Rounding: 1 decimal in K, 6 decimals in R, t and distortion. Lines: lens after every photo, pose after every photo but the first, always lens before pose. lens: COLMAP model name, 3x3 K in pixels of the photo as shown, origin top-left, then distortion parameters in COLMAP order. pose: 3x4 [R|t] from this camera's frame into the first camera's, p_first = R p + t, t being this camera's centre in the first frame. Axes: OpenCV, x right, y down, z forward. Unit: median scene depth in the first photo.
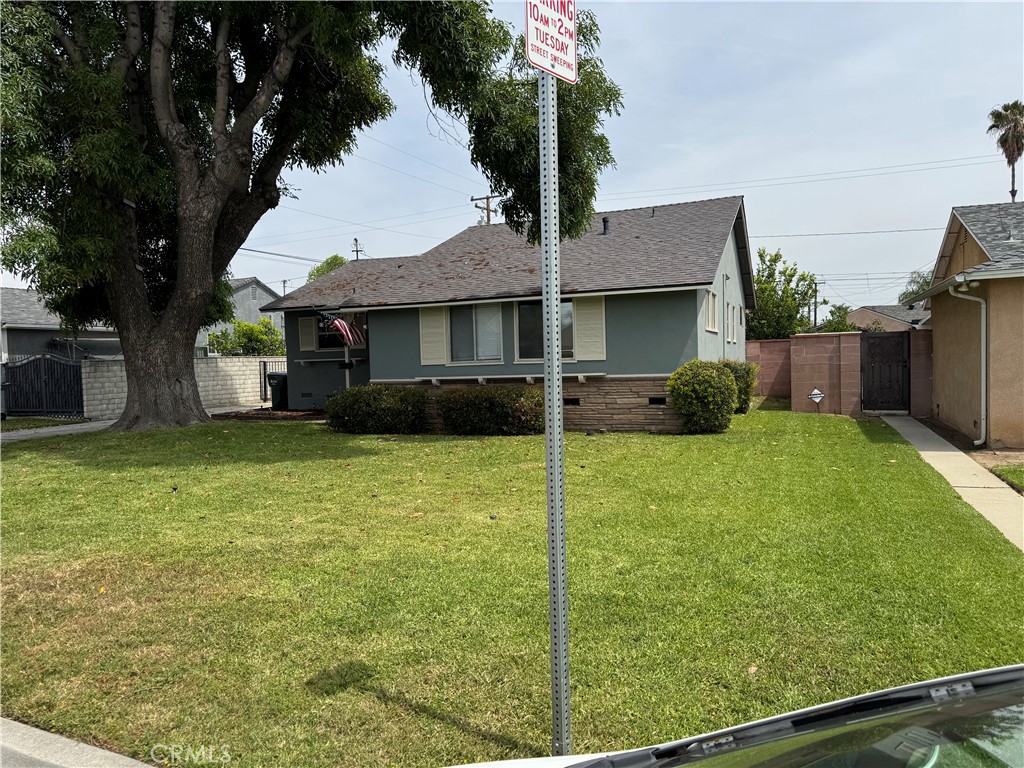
lens RADIAL K [[711.7, 0, 512.0], [0, 711.7, 384.0], [0, 0, 1]] dist [0.004181, 0.005368]
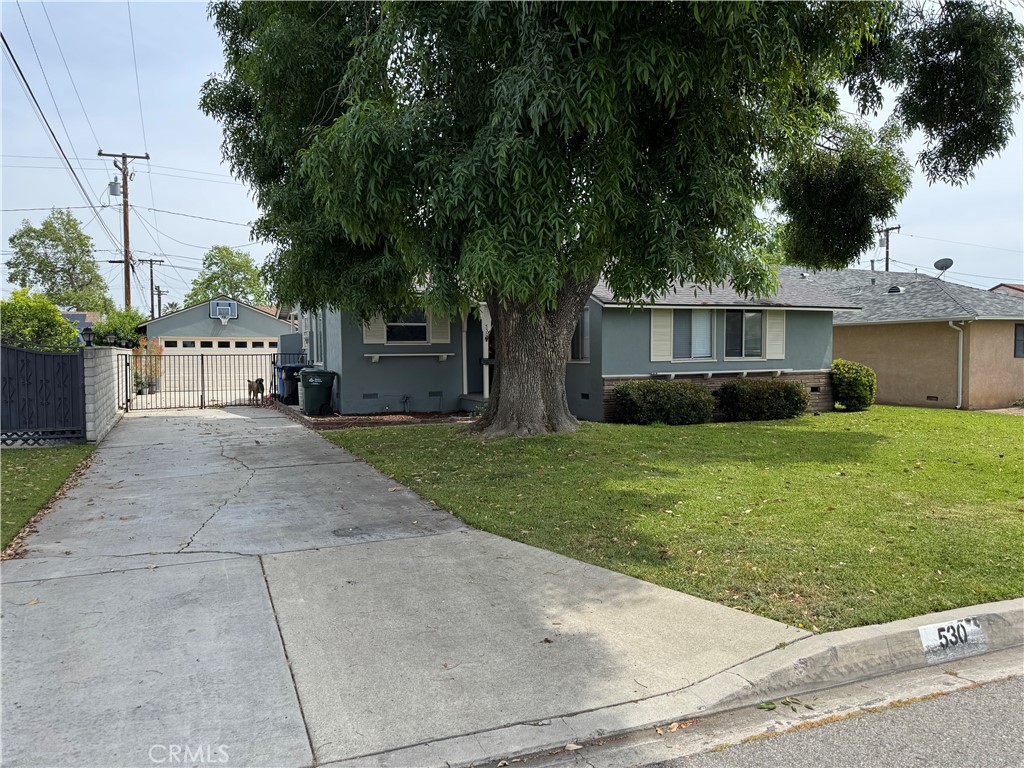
lens RADIAL K [[702.4, 0, 512.0], [0, 702.4, 384.0], [0, 0, 1]] dist [0.007221, -0.000351]
pose [[0.699554, -0.009804, 0.714512, -1.049315], [0.012725, 0.999918, 0.001262, 0.003295], [-0.714466, 0.008209, 0.699622, 0.415590]]
